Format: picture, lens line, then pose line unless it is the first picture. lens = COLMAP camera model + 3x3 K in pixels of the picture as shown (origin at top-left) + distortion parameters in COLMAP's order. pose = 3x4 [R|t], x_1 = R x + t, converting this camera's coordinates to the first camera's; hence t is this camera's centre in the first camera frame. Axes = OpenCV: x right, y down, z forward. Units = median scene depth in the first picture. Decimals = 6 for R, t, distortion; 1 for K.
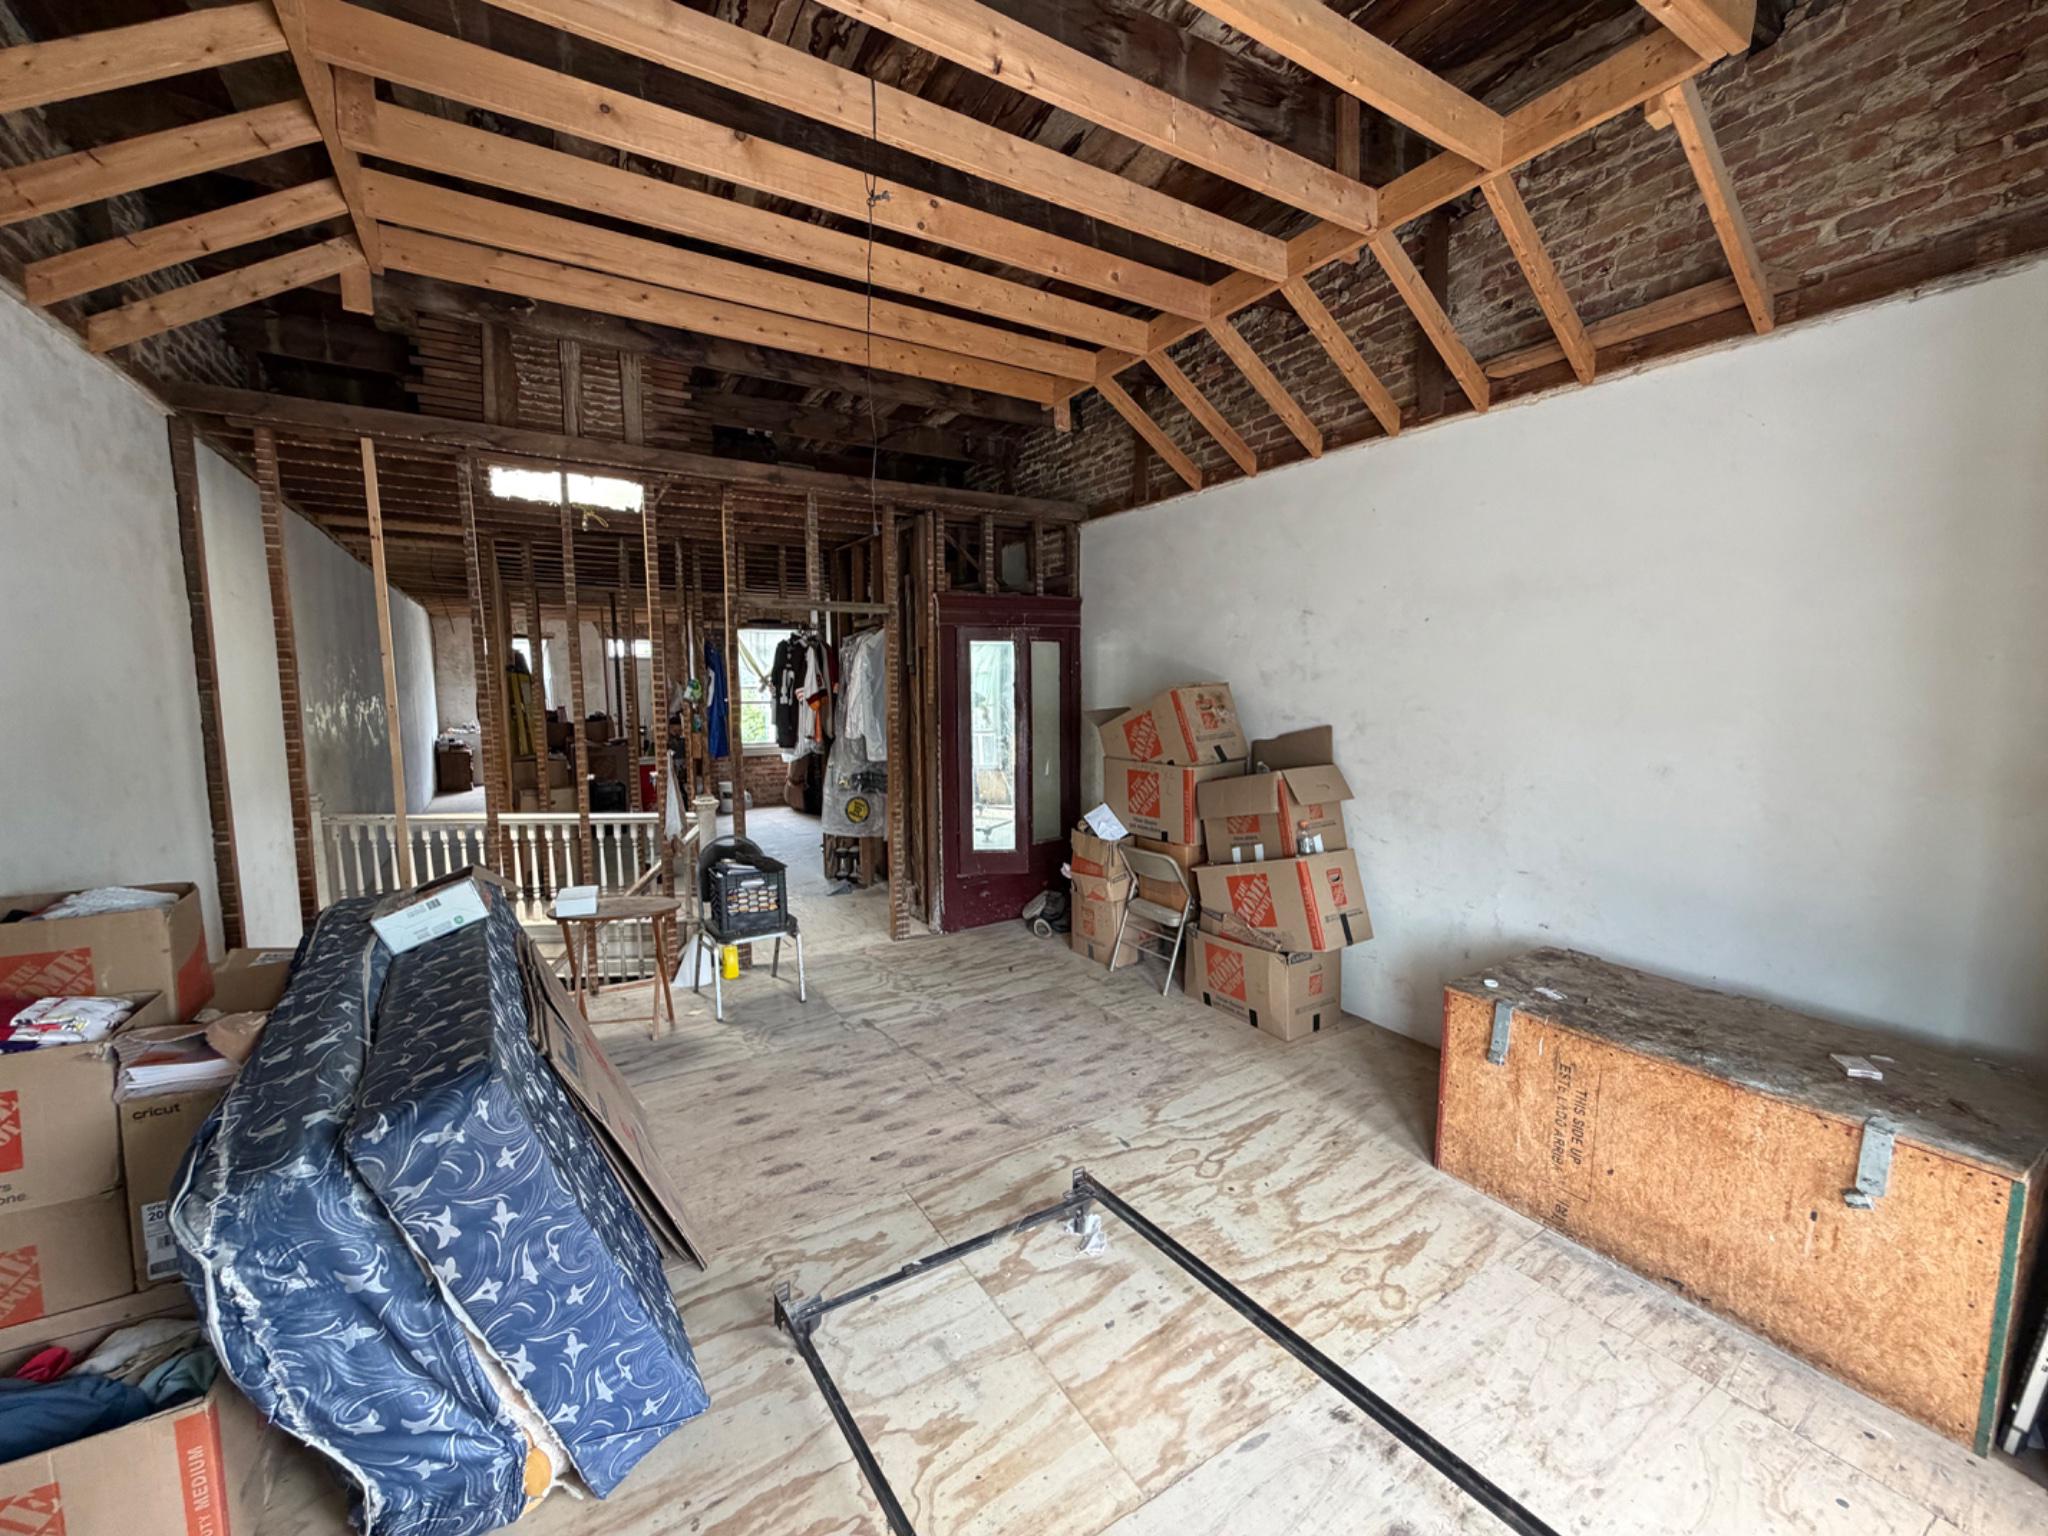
lens RADIAL K [[816.6, 0, 1021.0], [0, 816.6, 769.3], [0, 0, 1]] dist [-0.000882, 0.000202]
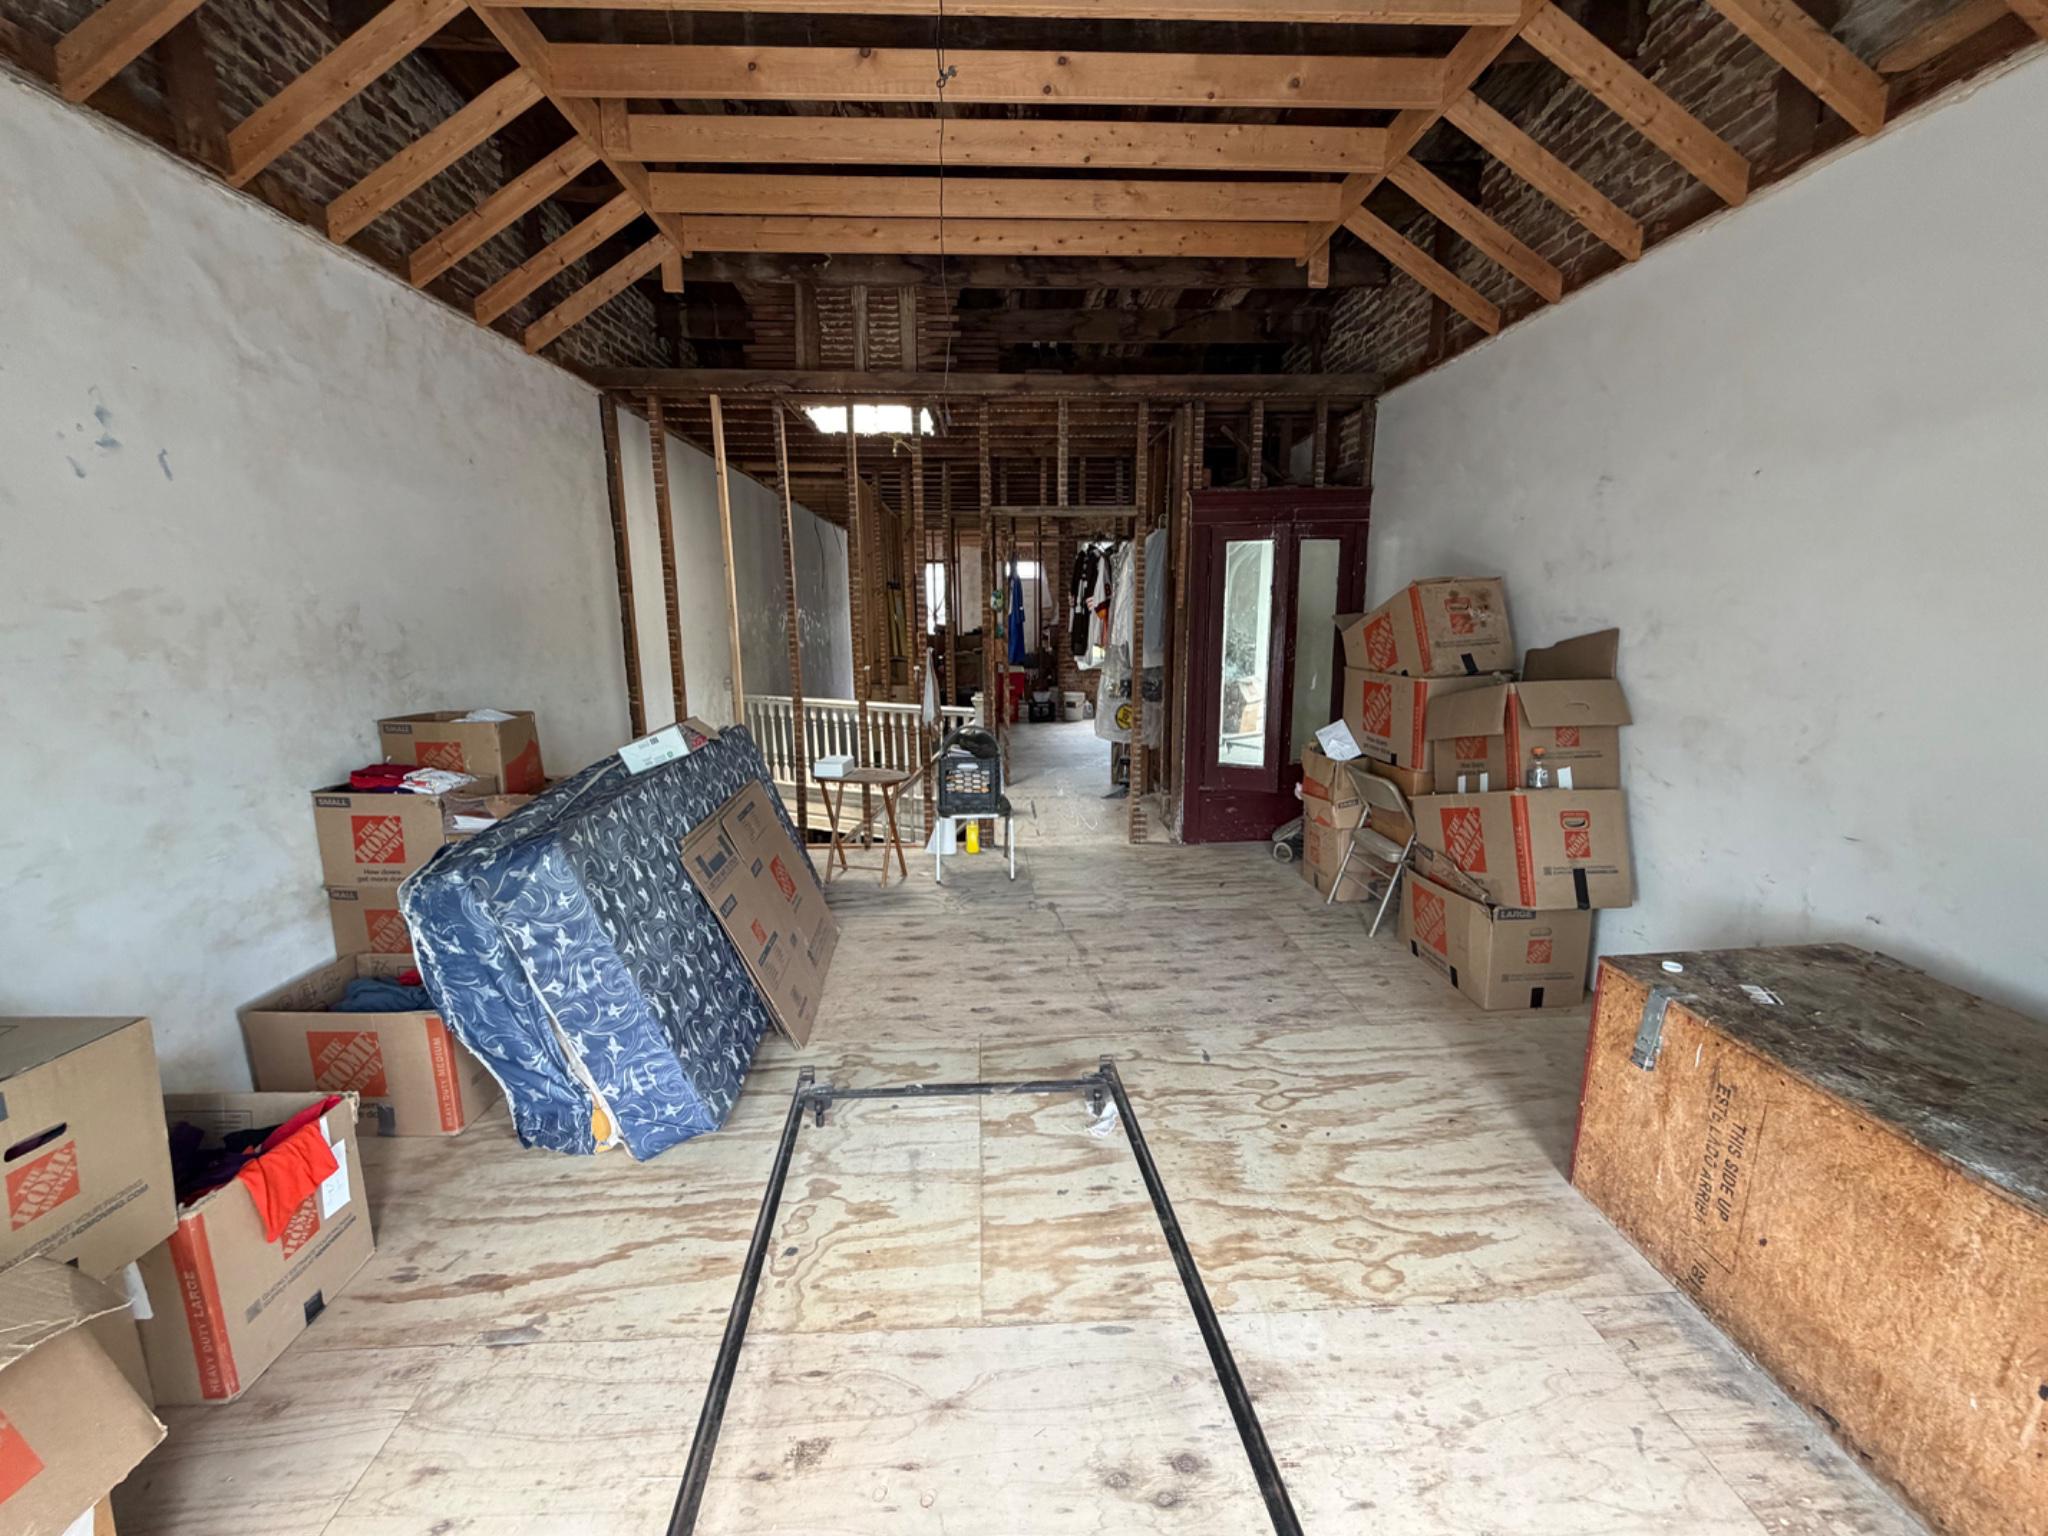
lens RADIAL K [[816.6, 0, 1021.0], [0, 816.6, 769.3], [0, 0, 1]] dist [-0.000882, 0.000202]
pose [[0.876780, 0.090682, -0.472264, 0.288431], [-0.047577, 0.993599, 0.102457, 0.027777], [0.478532, -0.067364, 0.875482, 0.063551]]
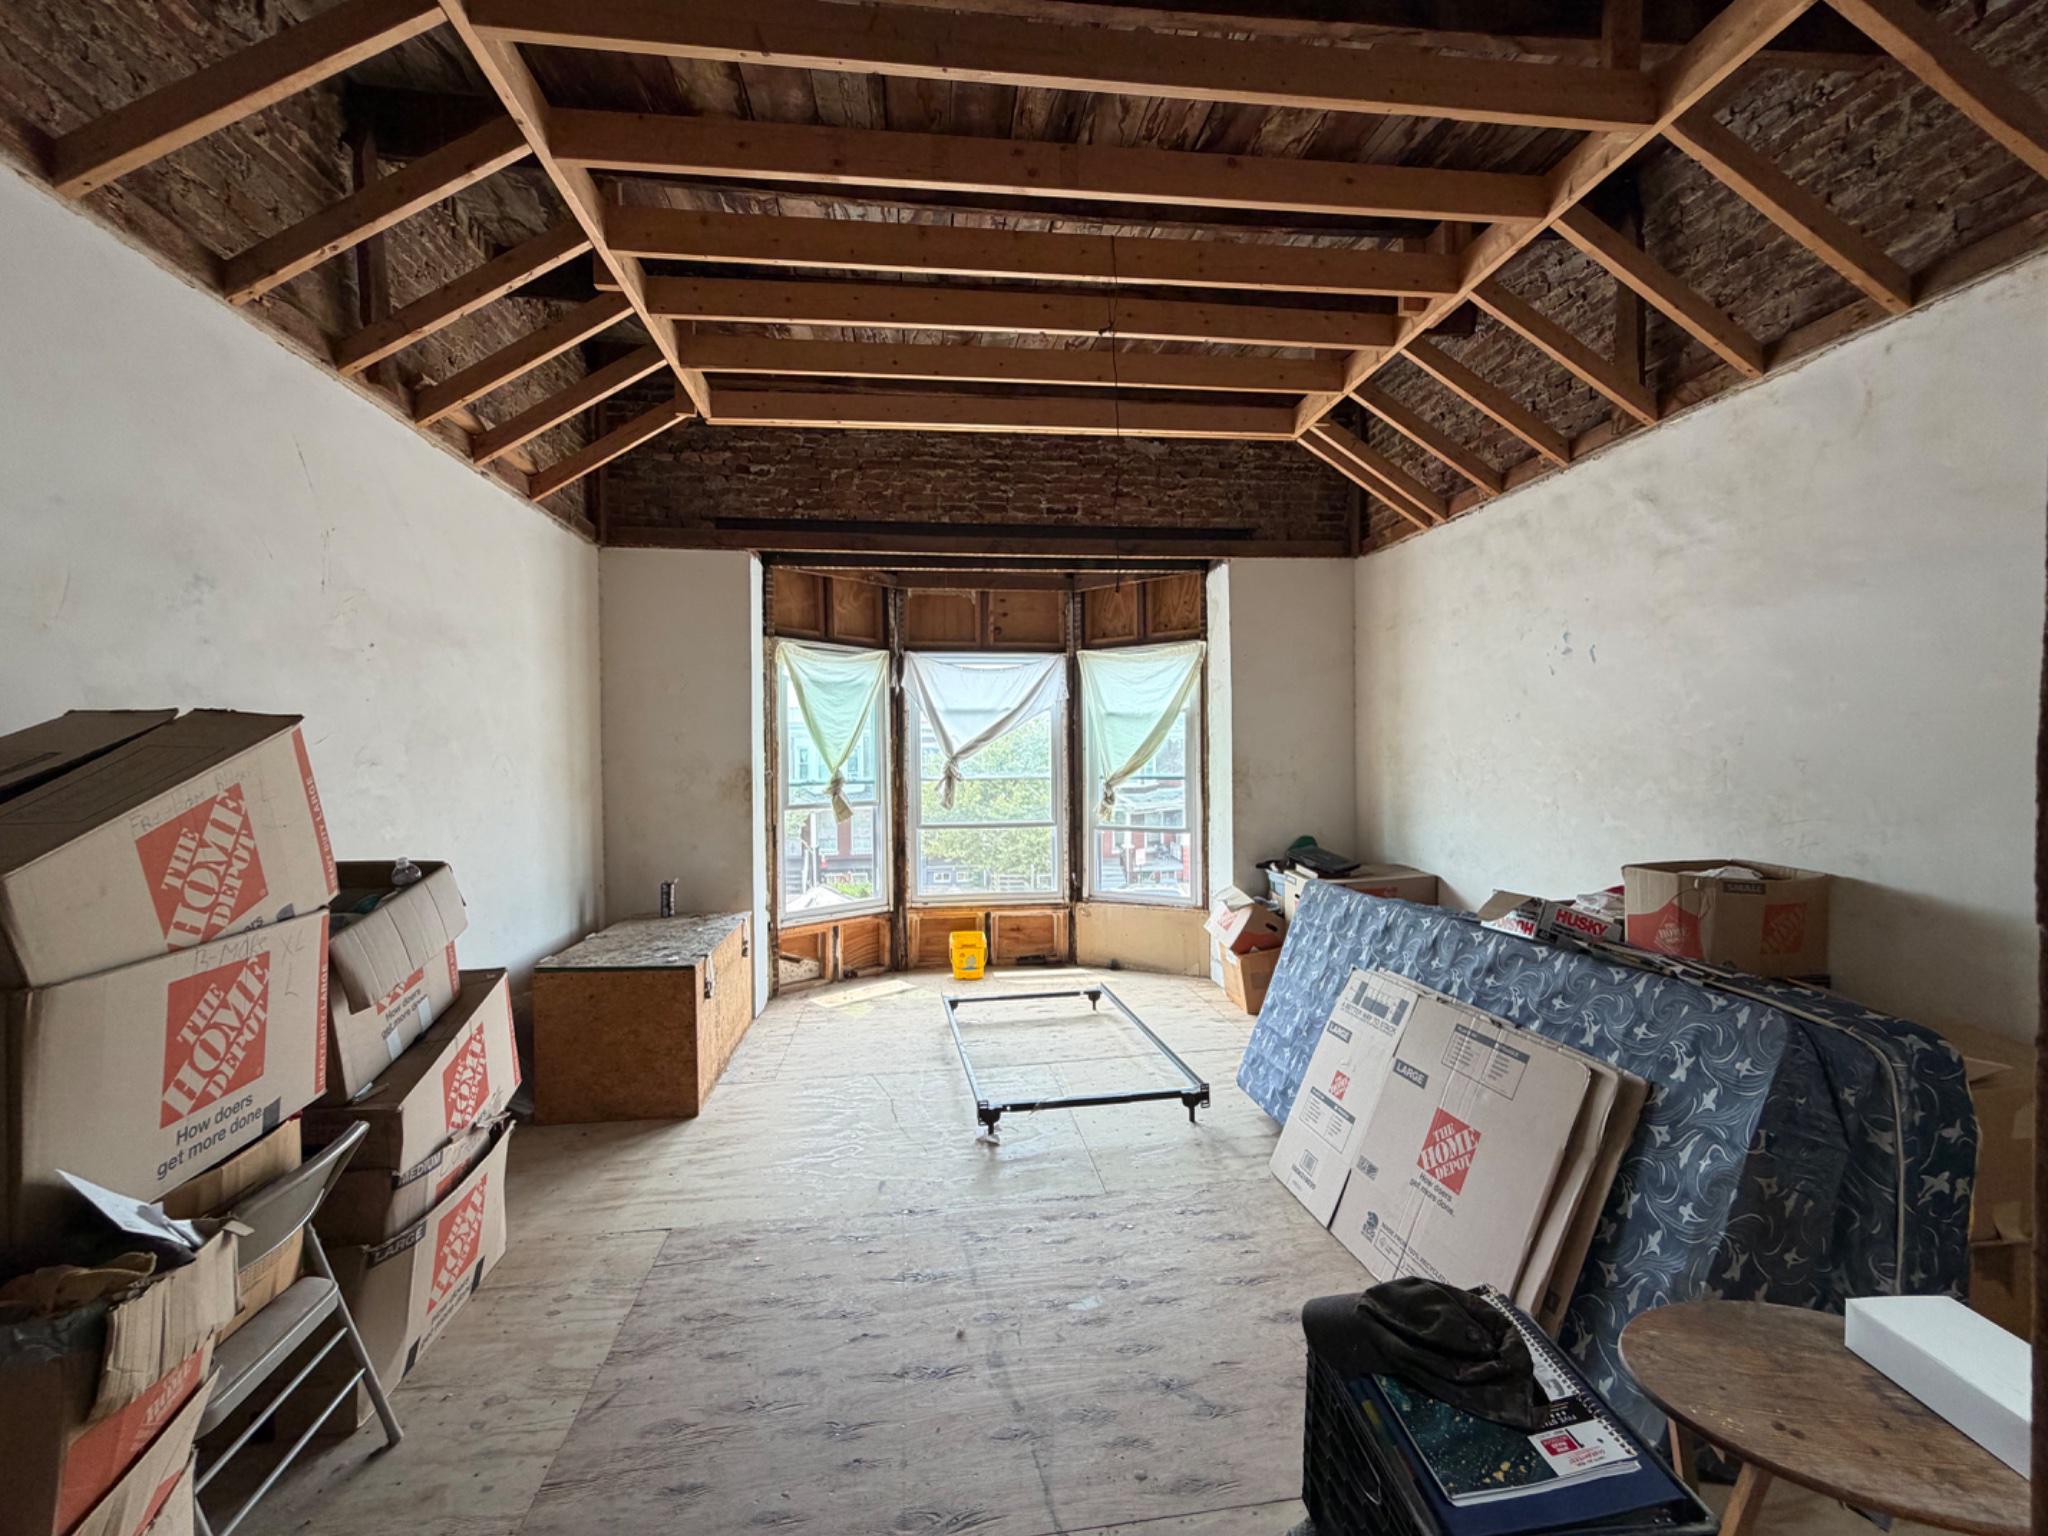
lens RADIAL K [[816.6, 0, 1021.0], [0, 816.6, 769.3], [0, 0, 1]] dist [-0.000882, 0.000202]
pose [[-0.911935, 0.004169, 0.410313, -0.351068], [0.058024, 0.991211, 0.118888, -0.120953], [-0.406211, 0.132226, -0.904162, 1.419907]]
